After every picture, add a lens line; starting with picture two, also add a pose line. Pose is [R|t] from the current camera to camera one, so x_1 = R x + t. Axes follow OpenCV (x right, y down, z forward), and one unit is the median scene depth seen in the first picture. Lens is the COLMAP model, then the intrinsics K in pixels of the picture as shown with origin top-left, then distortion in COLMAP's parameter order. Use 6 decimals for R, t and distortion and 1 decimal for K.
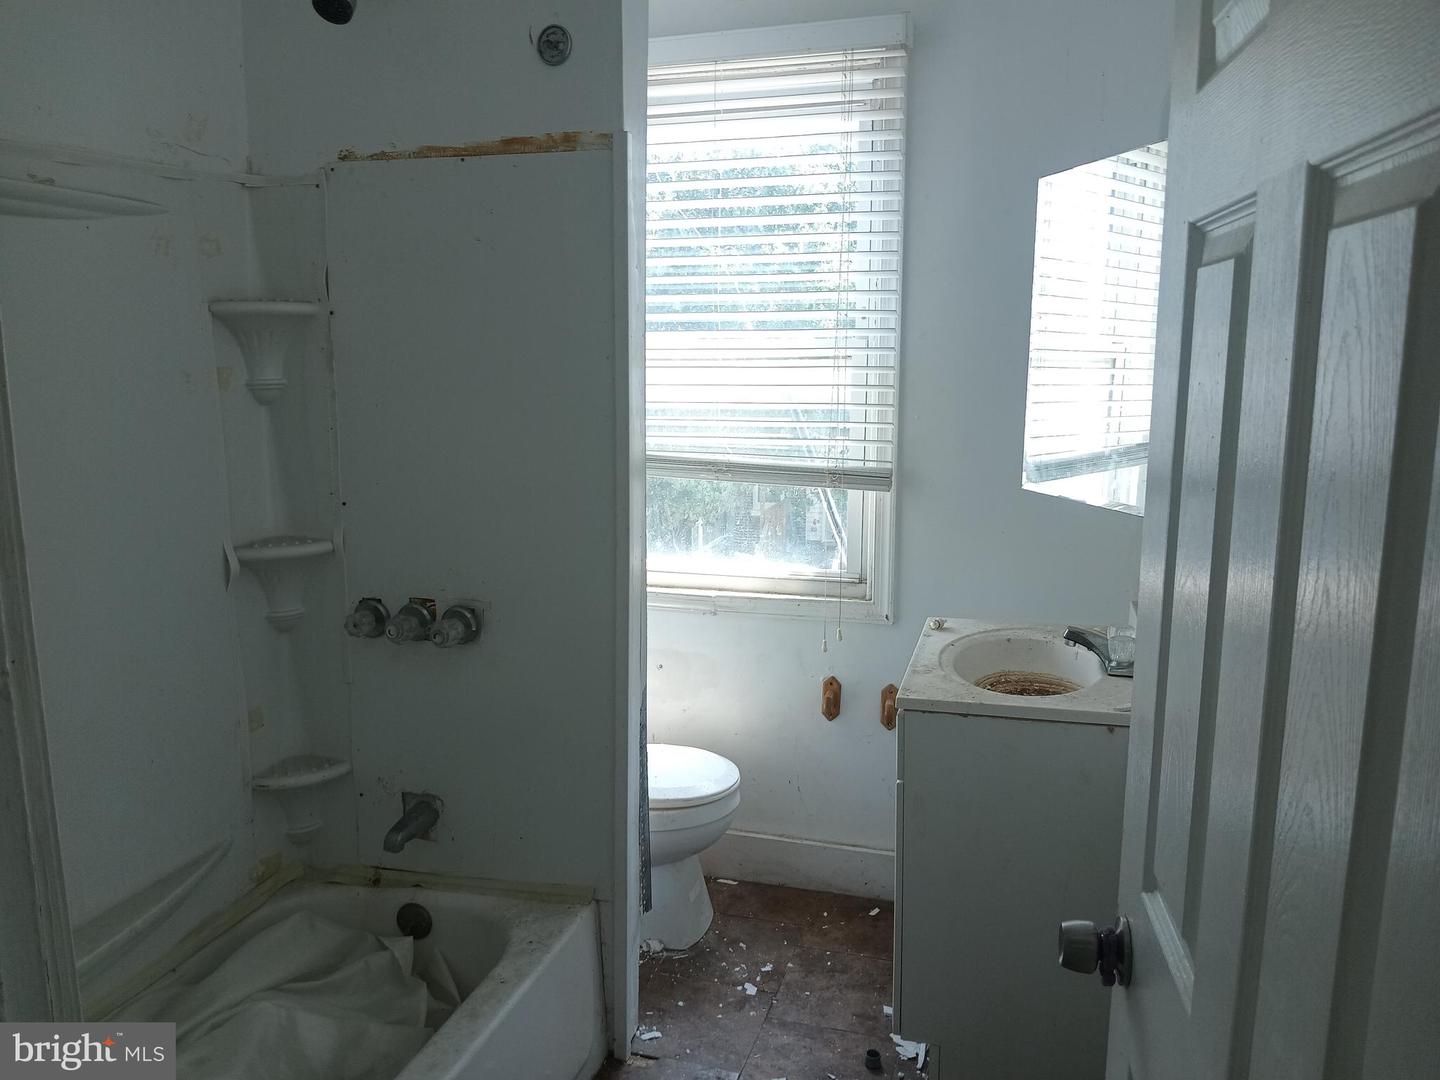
lens RADIAL K [[1122.0, 0, 722.7], [0, 1122.0, 540.9], [0, 0, 1]] dist [0.024163, -0.047962]
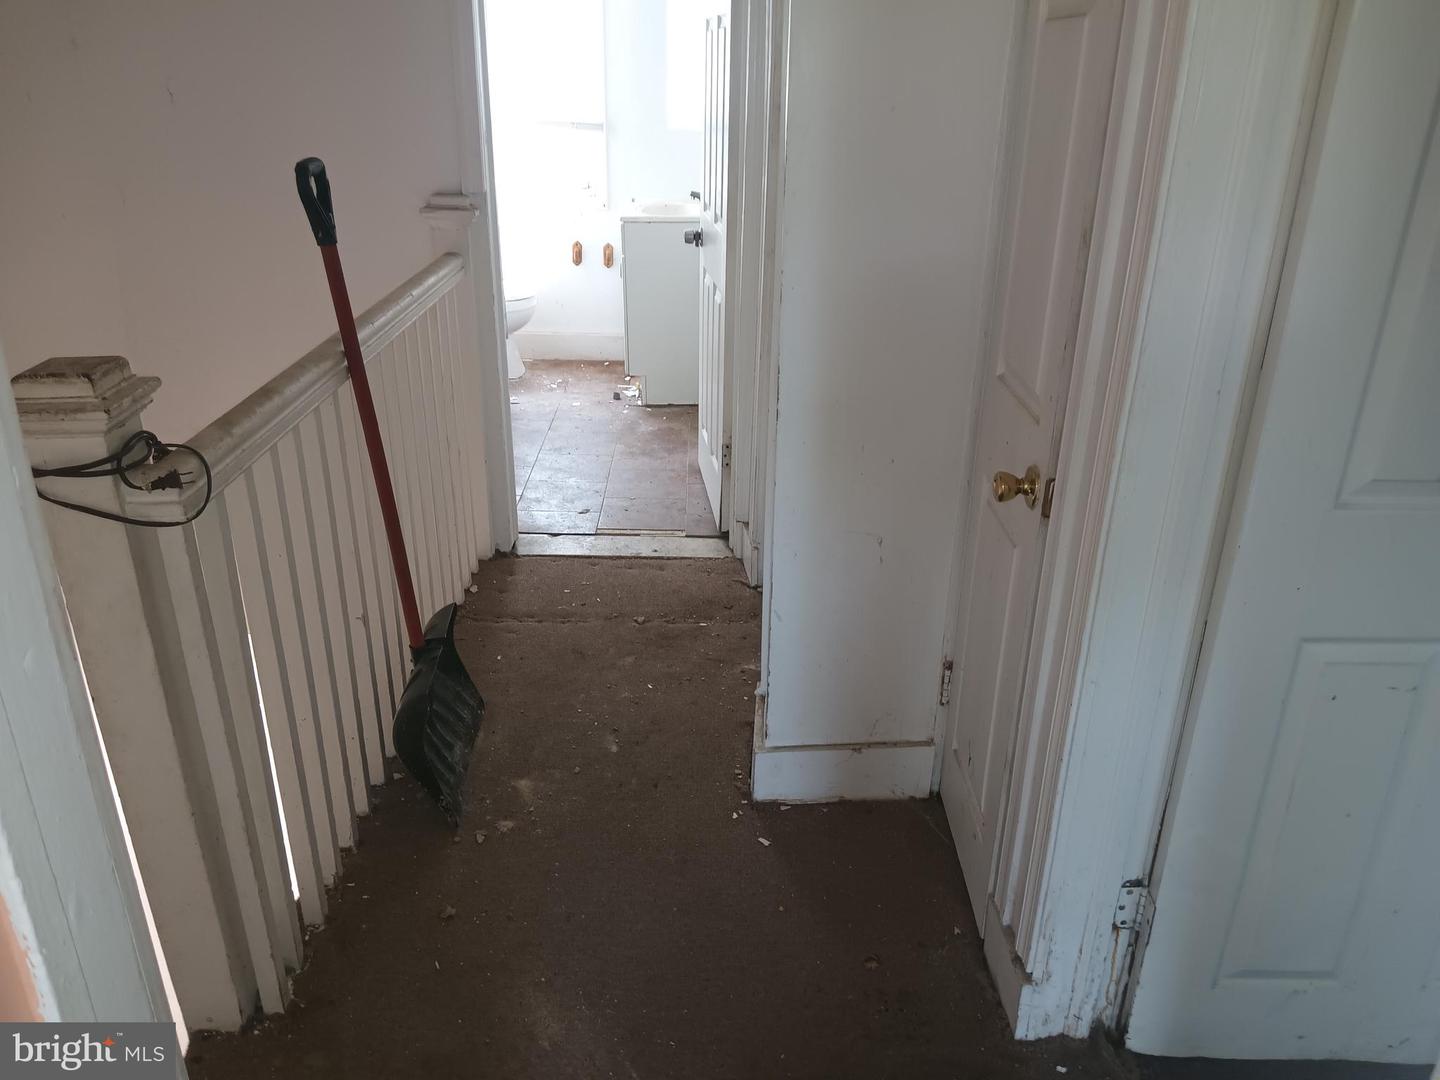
lens RADIAL K [[1122.0, 0, 719.6], [0, 1122.0, 539.3], [0, 0, 1]] dist [0.024163, -0.047962]
pose [[0.954432, -0.107723, 0.278308, -0.262641], [0.039804, 0.970198, 0.239024, 0.169738], [-0.295762, -0.217054, 0.930275, -0.977474]]
